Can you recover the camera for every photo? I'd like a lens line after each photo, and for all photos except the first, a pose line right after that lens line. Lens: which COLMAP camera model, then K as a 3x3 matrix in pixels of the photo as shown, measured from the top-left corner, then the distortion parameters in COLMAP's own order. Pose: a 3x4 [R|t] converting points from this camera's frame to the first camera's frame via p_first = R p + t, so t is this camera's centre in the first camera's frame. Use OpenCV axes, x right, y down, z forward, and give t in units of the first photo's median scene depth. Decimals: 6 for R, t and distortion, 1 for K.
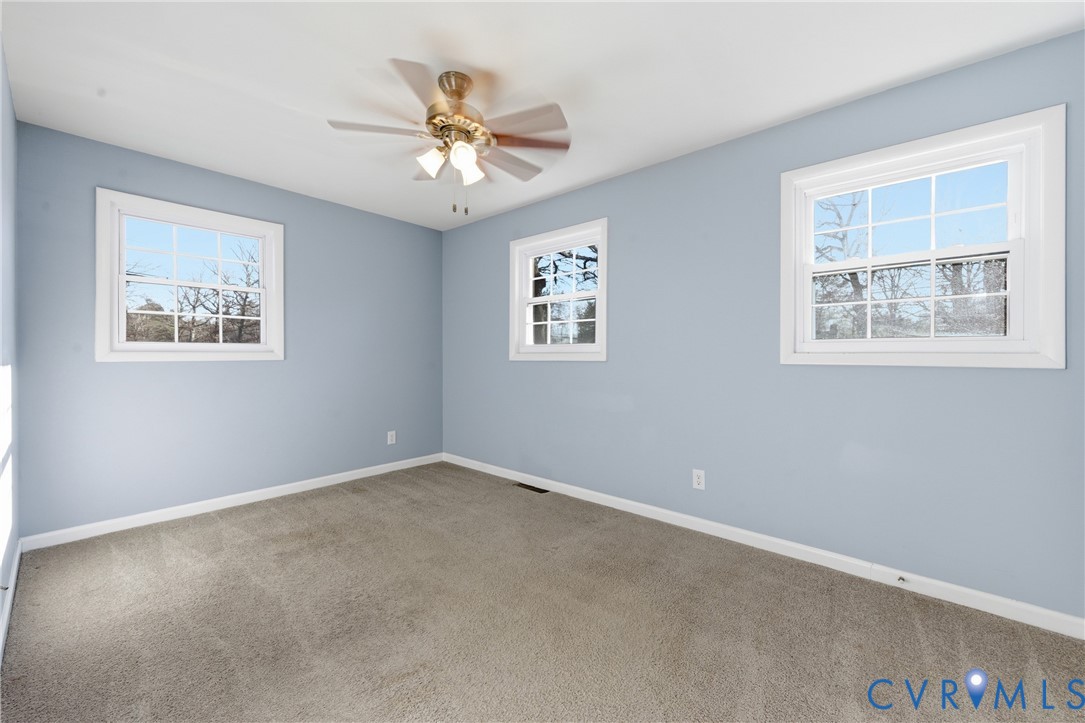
lens RADIAL K [[424.1, 0, 541.2], [0, 424.1, 364.4], [0, 0, 1]] dist [0.002530, -0.003013]
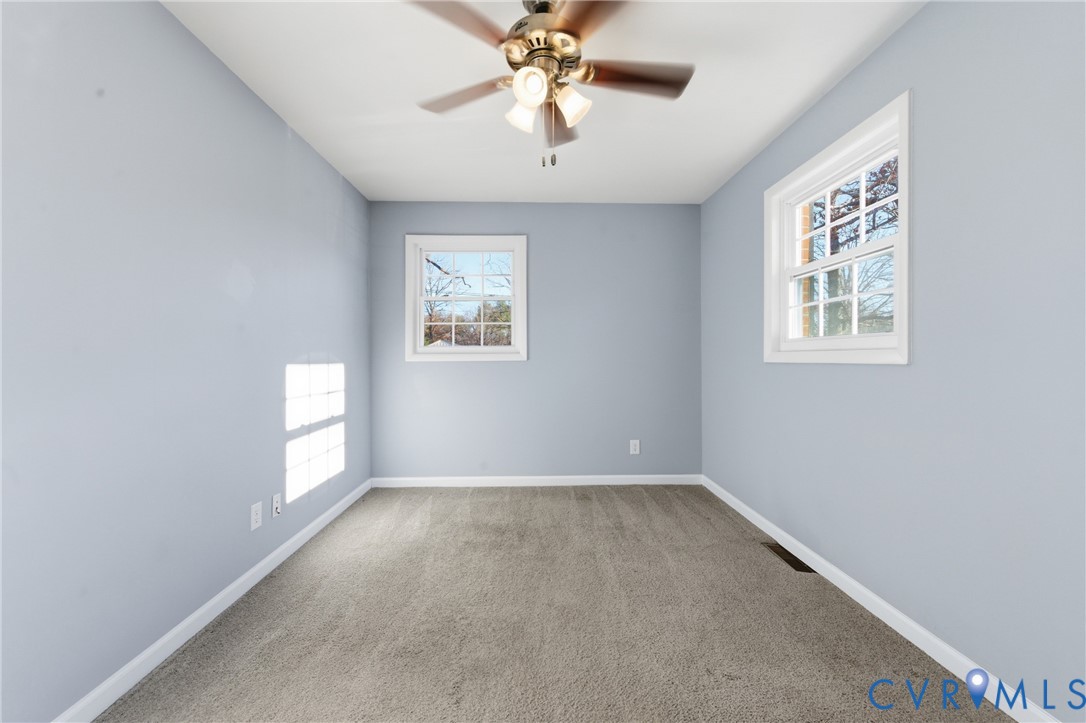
lens RADIAL K [[425.4, 0, 559.0], [0, 425.4, 359.1], [0, 0, 1]] dist [0.001760, 0.000309]
pose [[0.686067, 0.000638, -0.727538, 0.248963], [-0.011206, 0.999890, -0.009690, -0.004045], [0.727452, 0.014801, 0.685998, 0.335317]]
